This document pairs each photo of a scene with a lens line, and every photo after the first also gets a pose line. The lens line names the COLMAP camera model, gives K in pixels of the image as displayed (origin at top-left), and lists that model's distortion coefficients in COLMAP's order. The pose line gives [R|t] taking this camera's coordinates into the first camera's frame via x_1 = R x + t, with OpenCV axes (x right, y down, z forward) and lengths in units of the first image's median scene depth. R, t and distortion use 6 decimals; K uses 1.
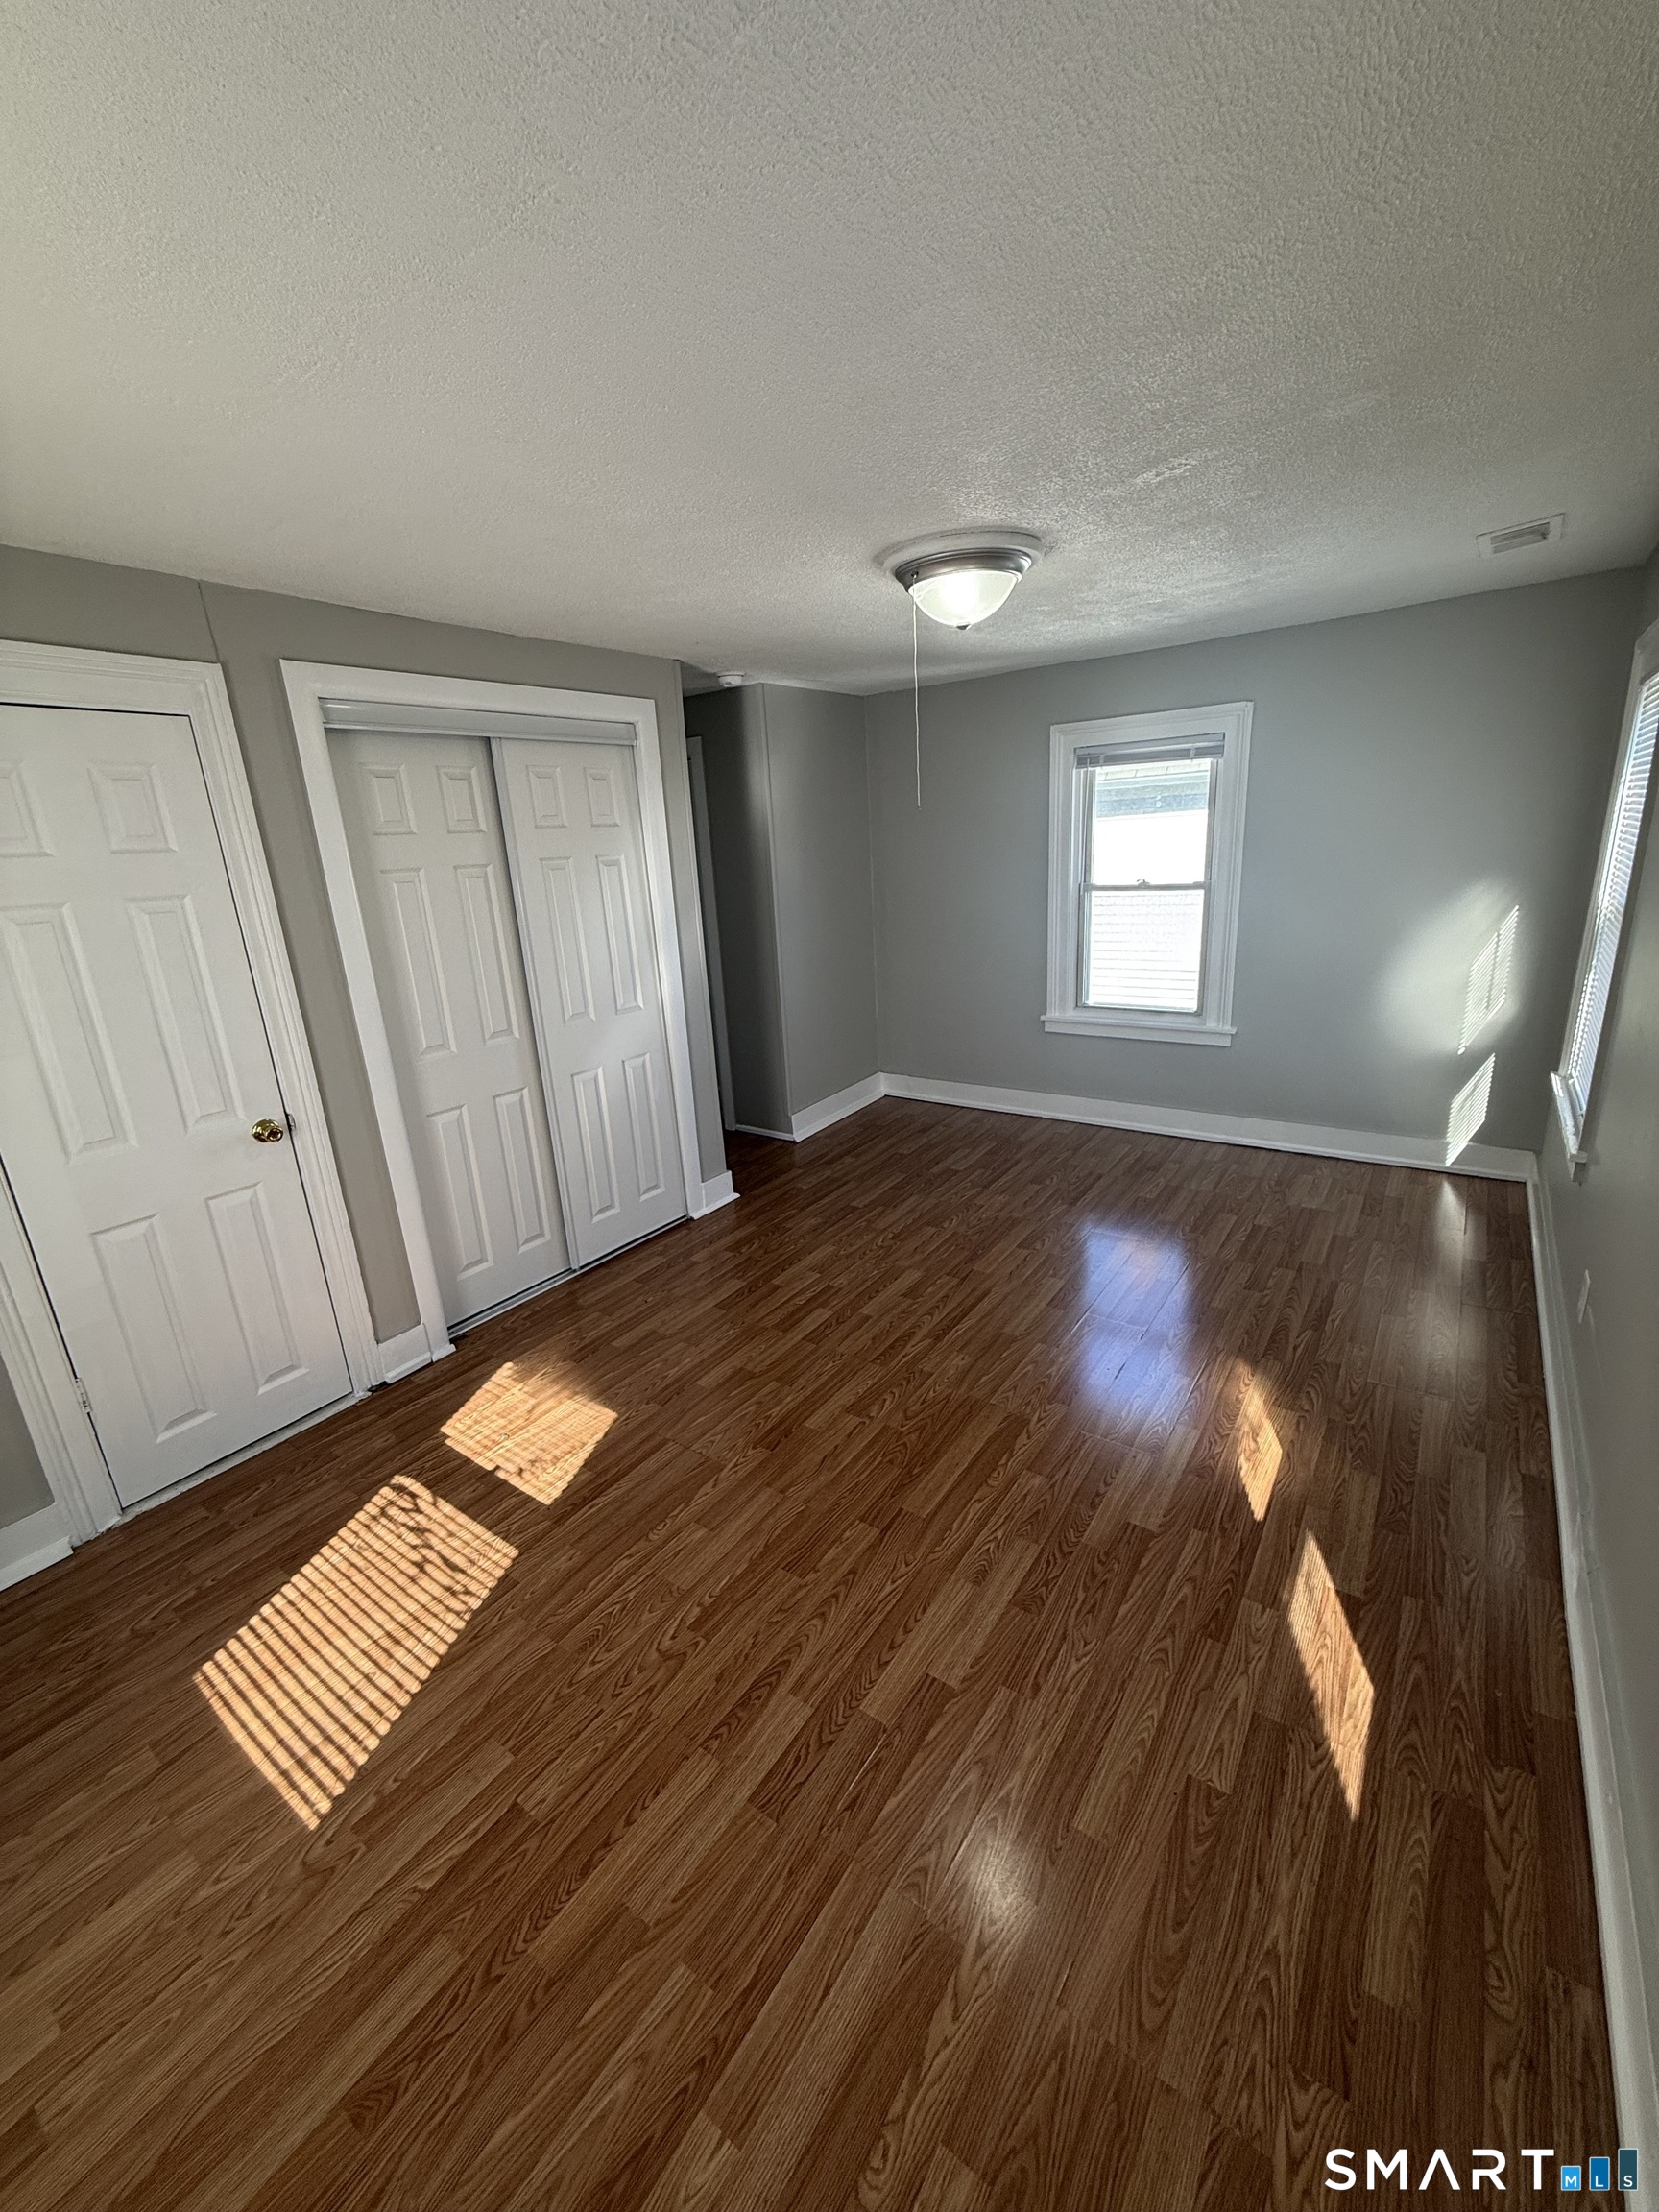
lens RADIAL K [[888.5, 0, 801.5], [0, 888.5, 1062.8], [0, 0, 1]] dist [-0.001108, 0.001307]
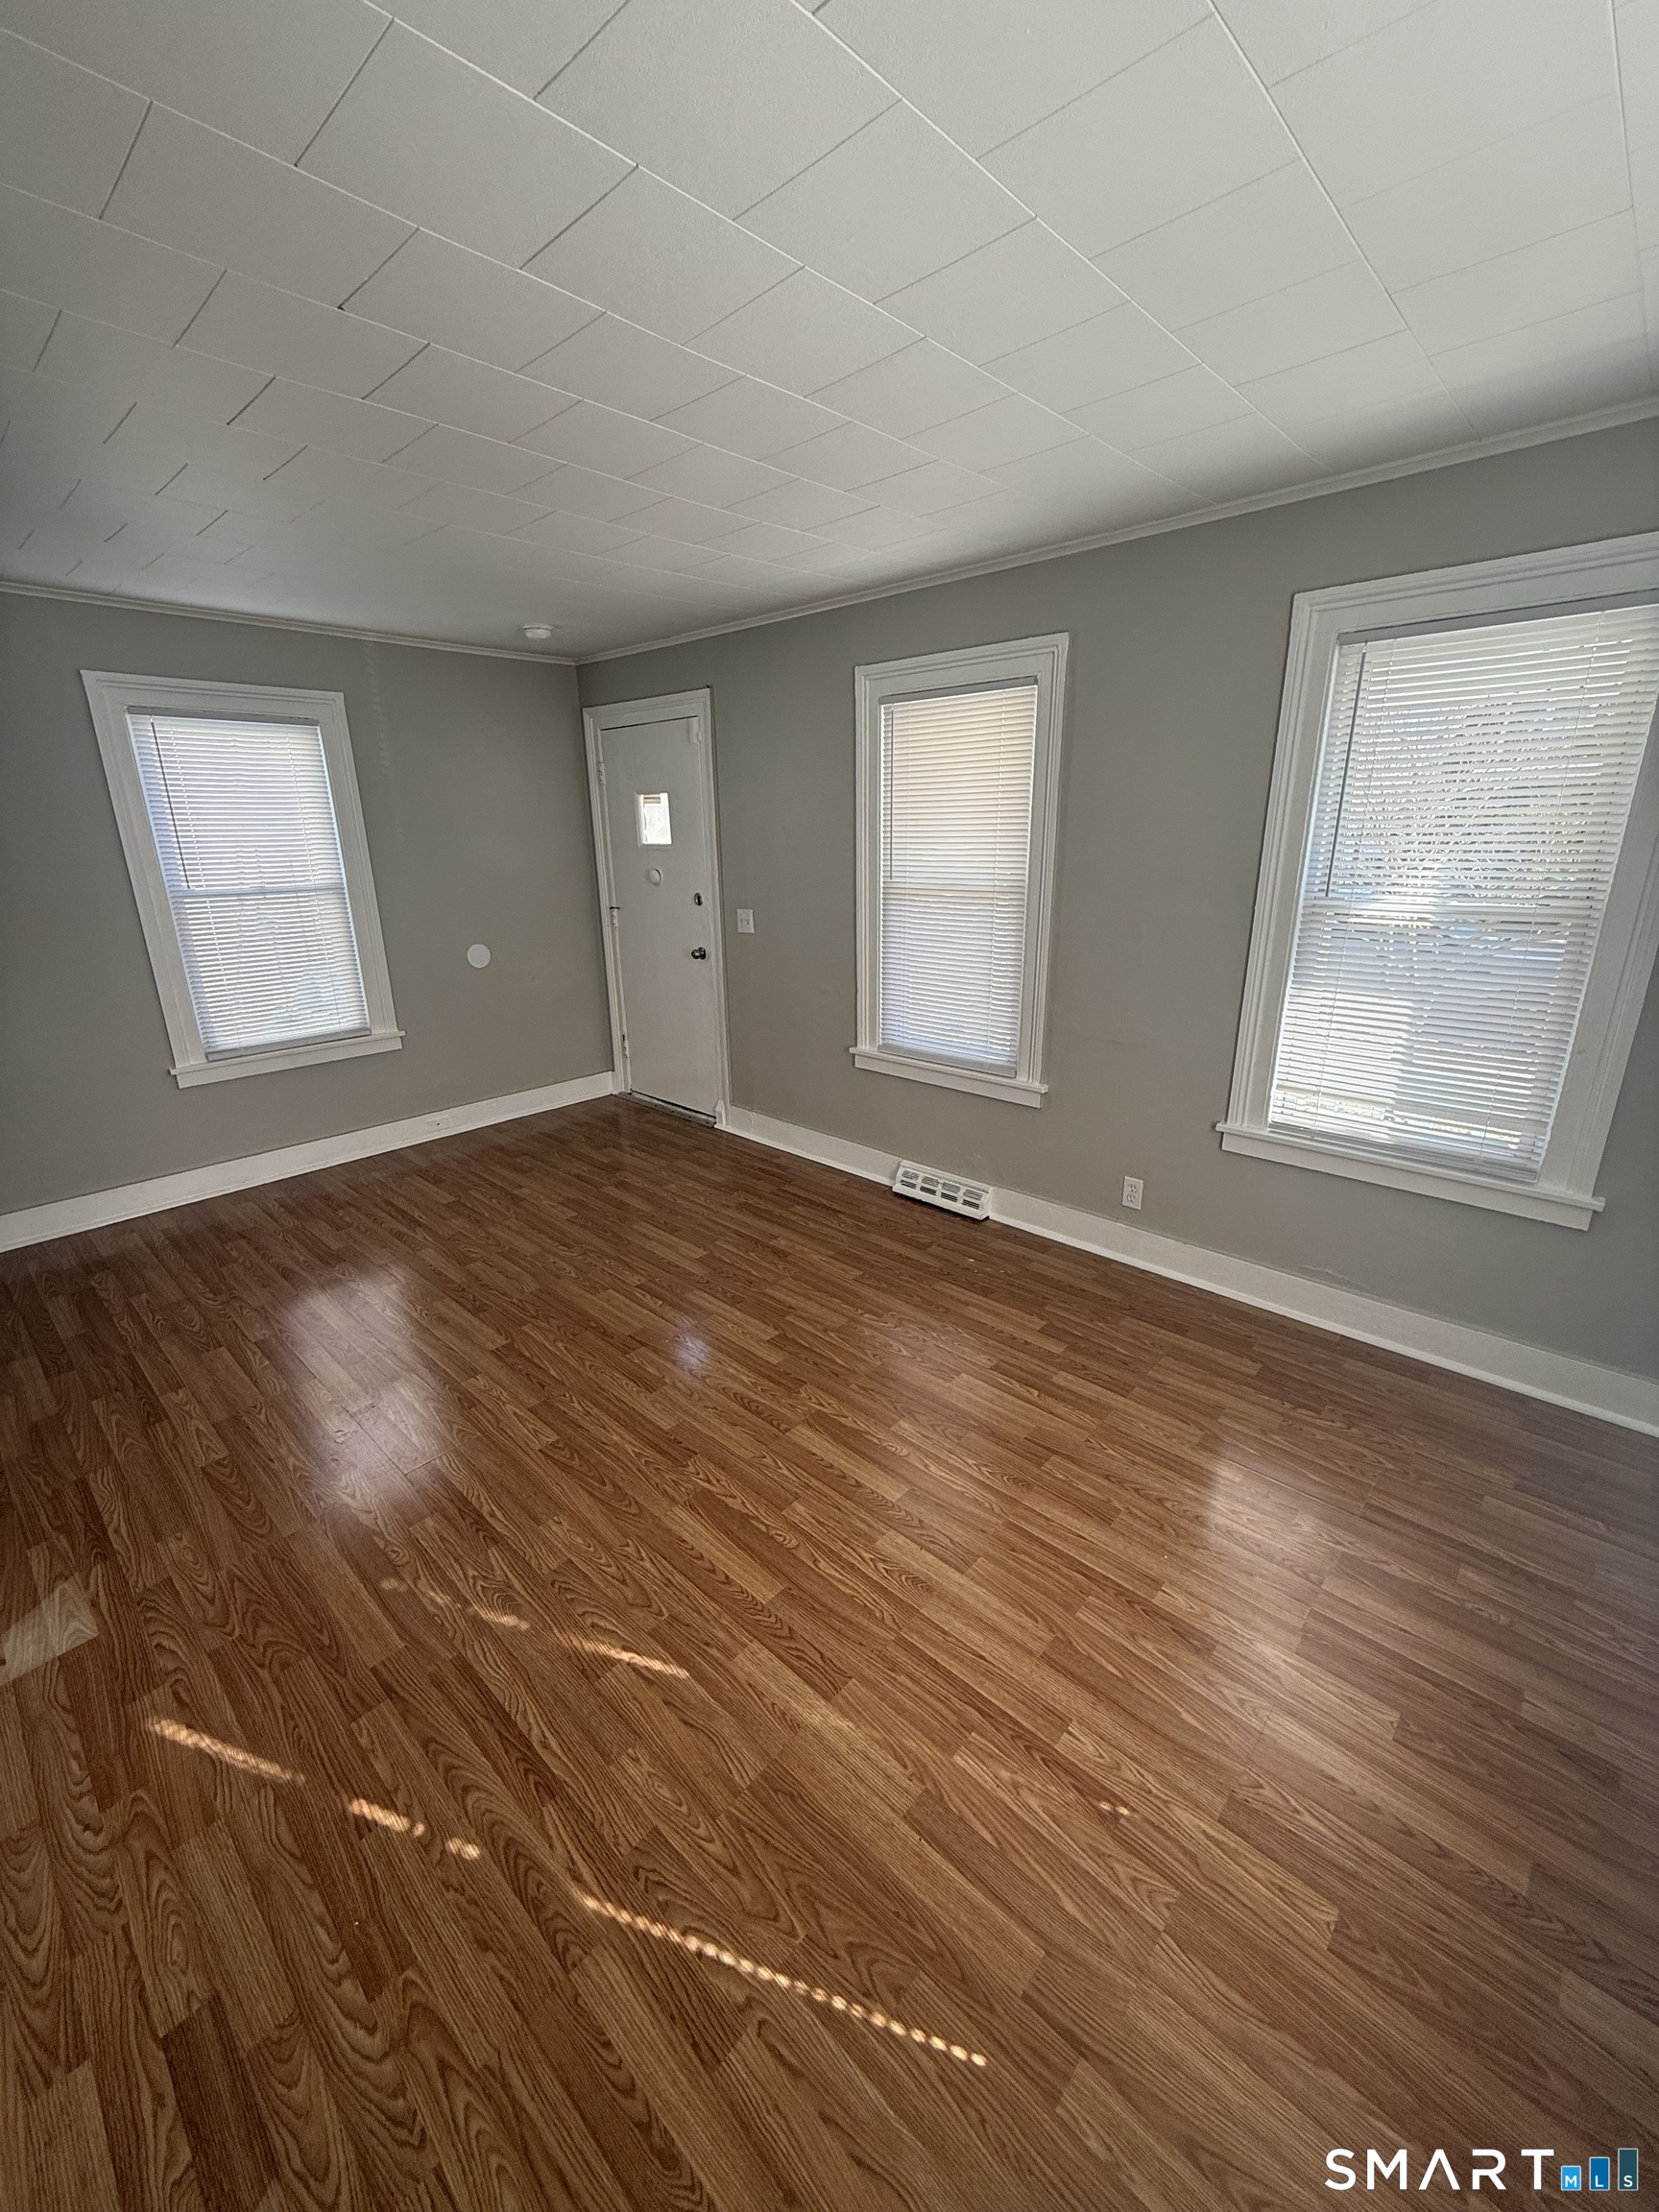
lens RADIAL K [[888.5, 0, 843.5], [0, 888.5, 1099.2], [0, 0, 1]] dist [-0.001108, 0.001307]
pose [[0.092179, -0.220785, 0.970957, -1.022358], [0.232775, 0.952868, 0.194573, -0.078387], [-0.968152, 0.208079, 0.139228, 0.760742]]
